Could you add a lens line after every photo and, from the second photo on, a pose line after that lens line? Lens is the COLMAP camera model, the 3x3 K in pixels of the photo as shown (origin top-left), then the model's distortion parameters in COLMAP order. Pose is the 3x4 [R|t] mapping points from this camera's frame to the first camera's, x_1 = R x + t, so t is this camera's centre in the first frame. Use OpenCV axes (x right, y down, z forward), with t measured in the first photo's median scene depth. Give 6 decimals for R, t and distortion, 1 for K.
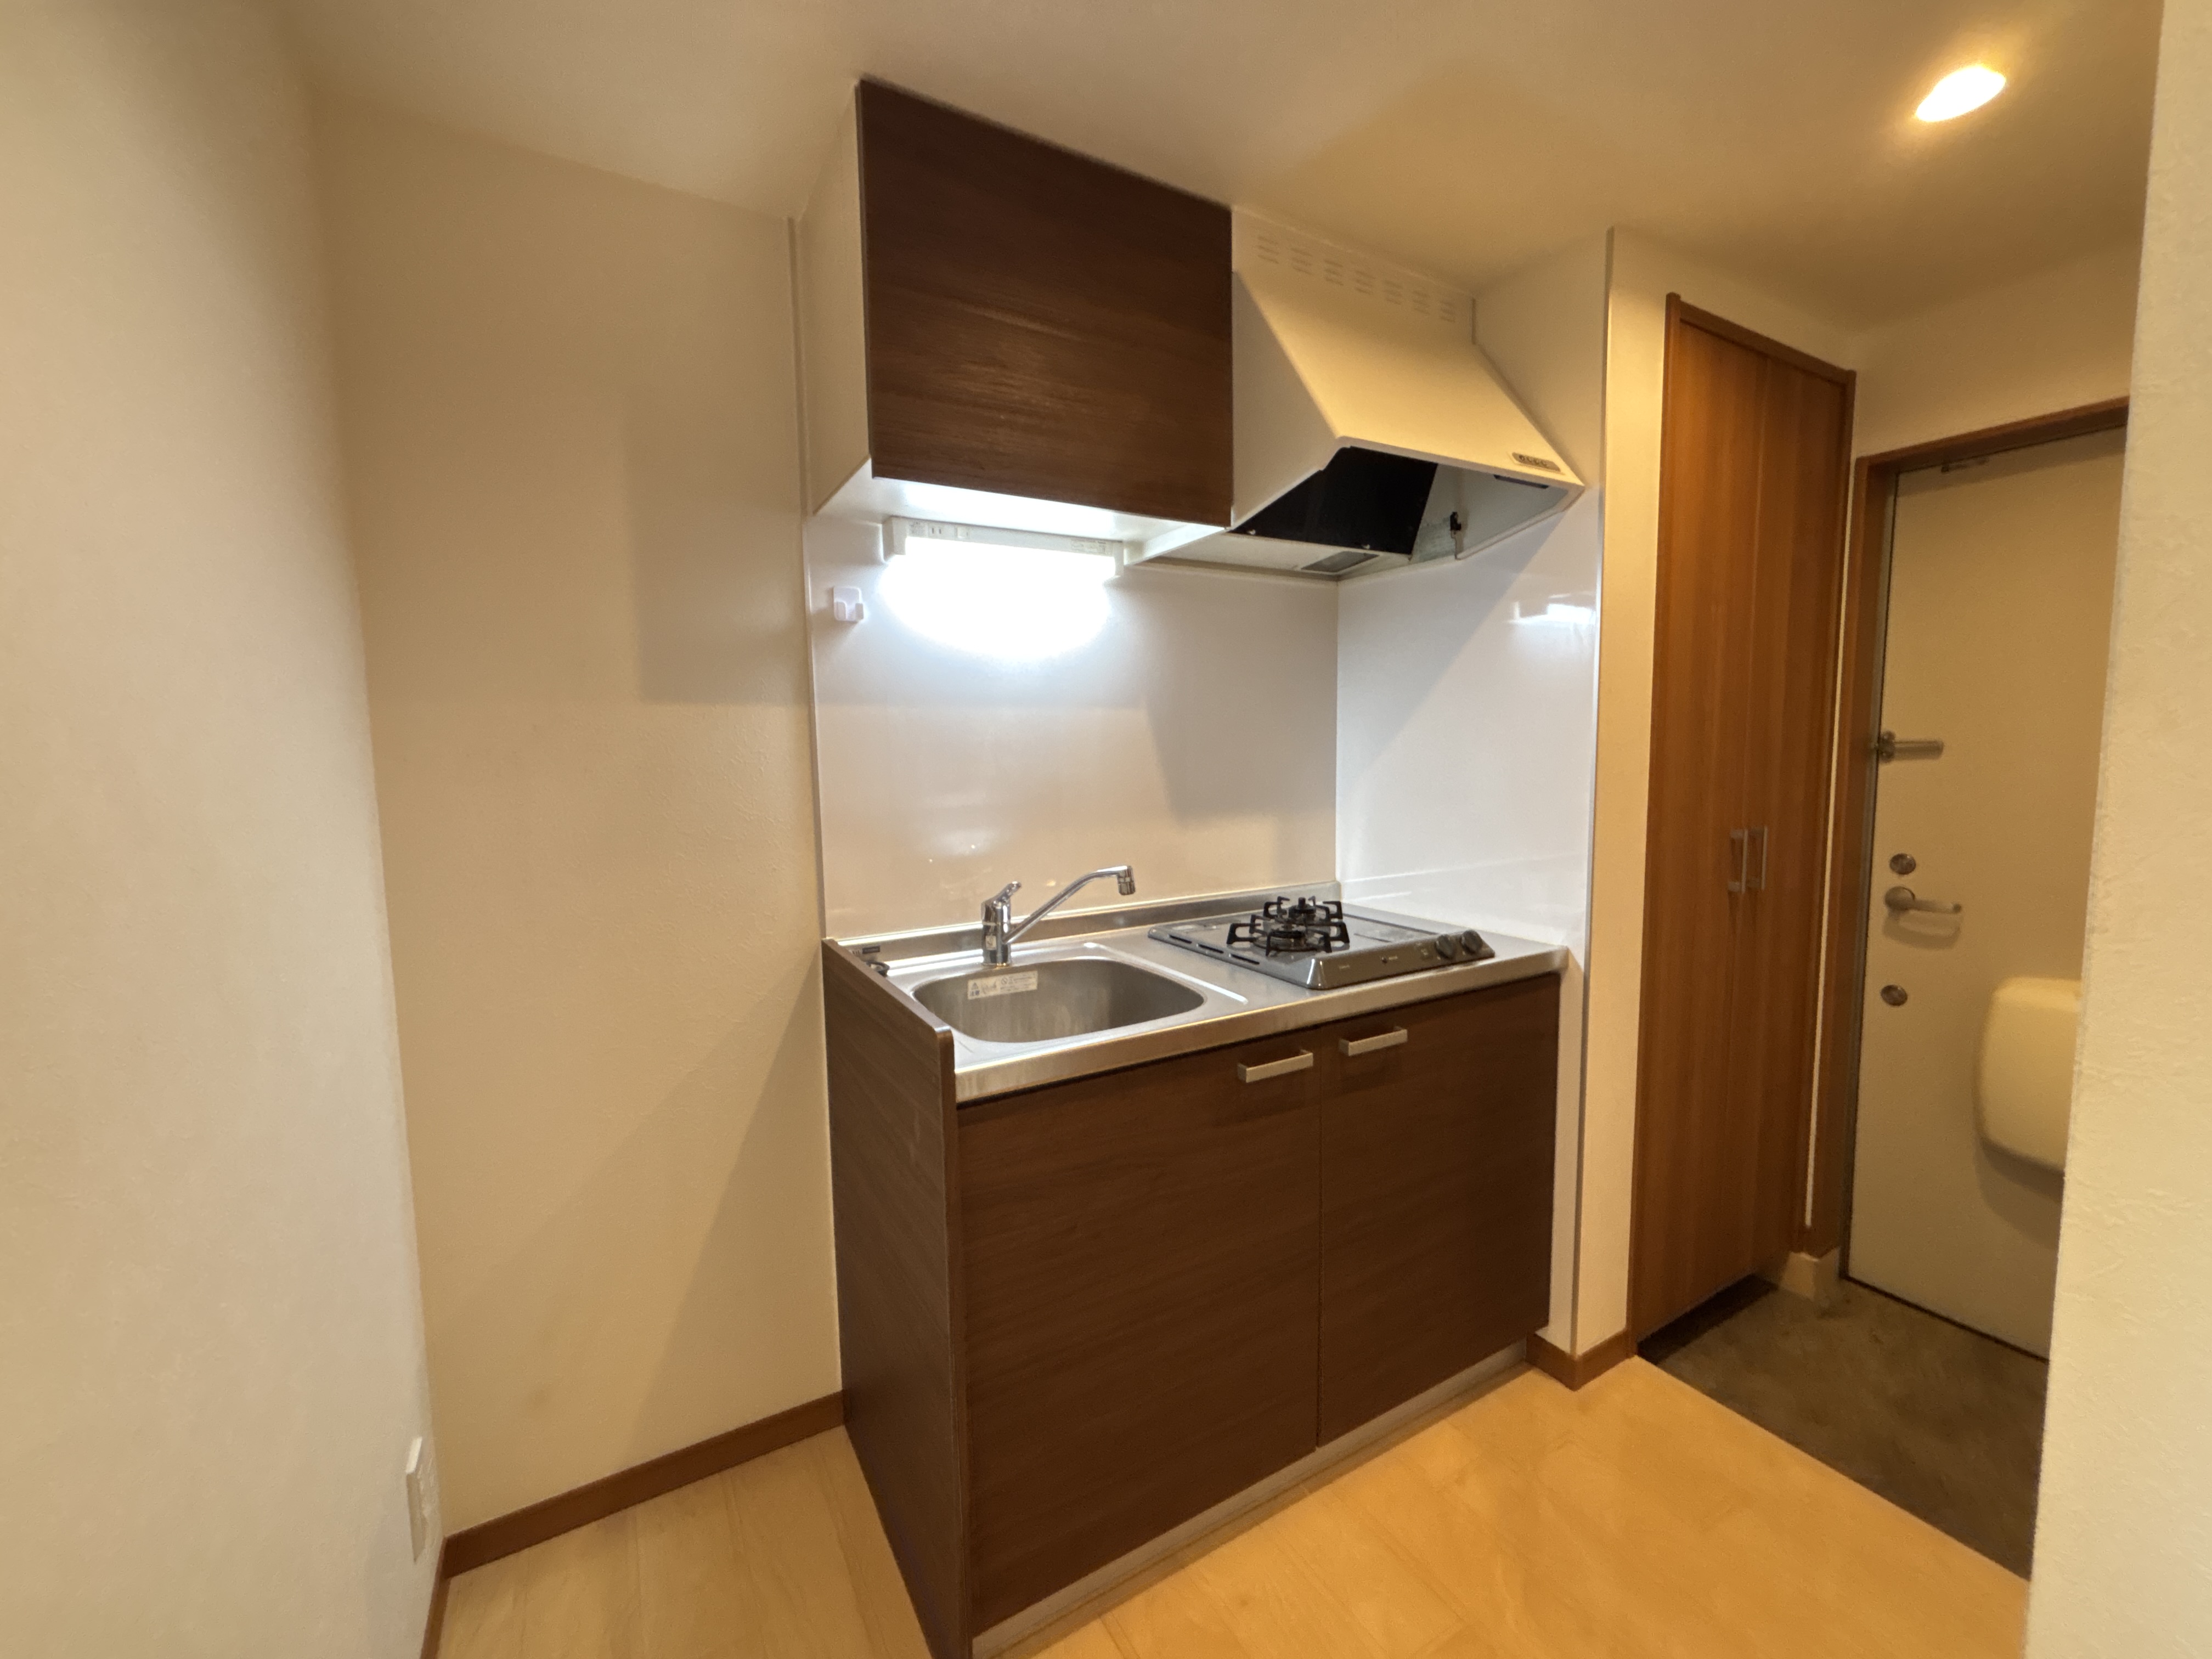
lens RADIAL K [[885.4, 0, 1106.0], [0, 885.4, 829.5], [0, 0, 1]] dist [0.004259, 0.000478]
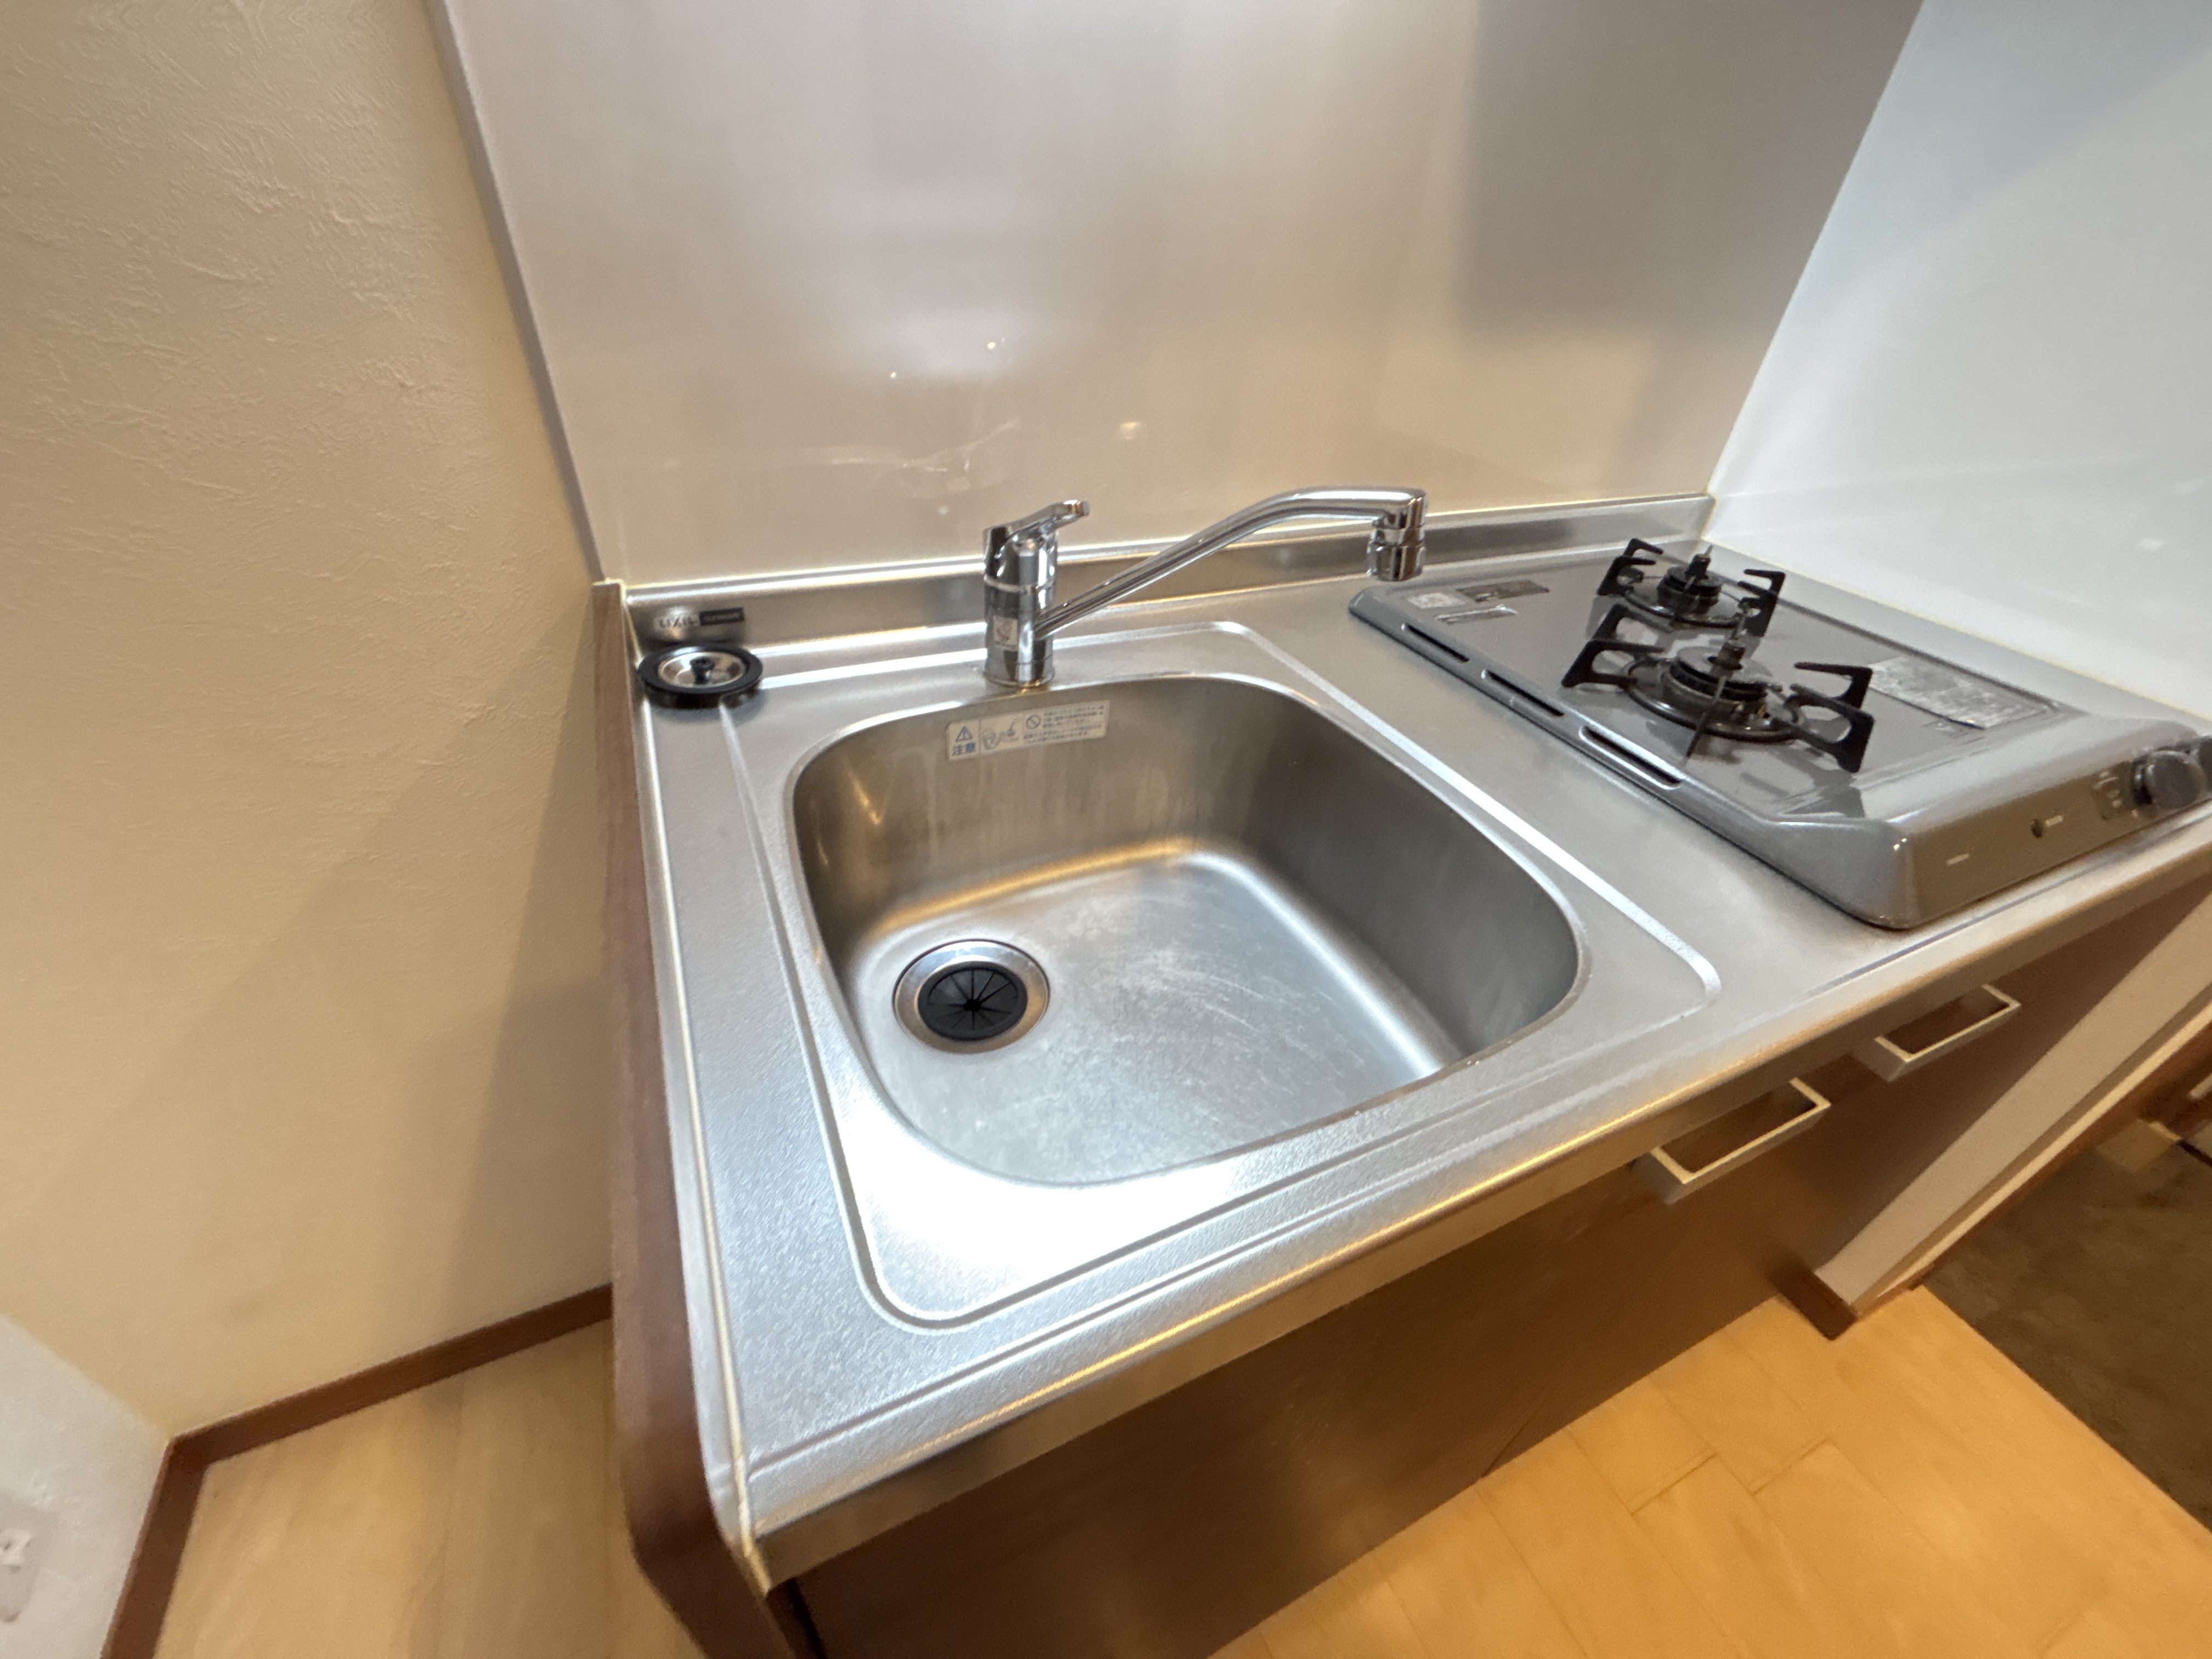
lens RADIAL K [[885.4, 0, 1106.0], [0, 885.4, 829.5], [0, 0, 1]] dist [0.004259, 0.000478]
pose [[0.992987, 0.115805, -0.023793, -0.063139], [-0.087566, 0.855648, 0.510097, -0.008523], [0.079431, -0.504436, 0.859788, 0.602247]]
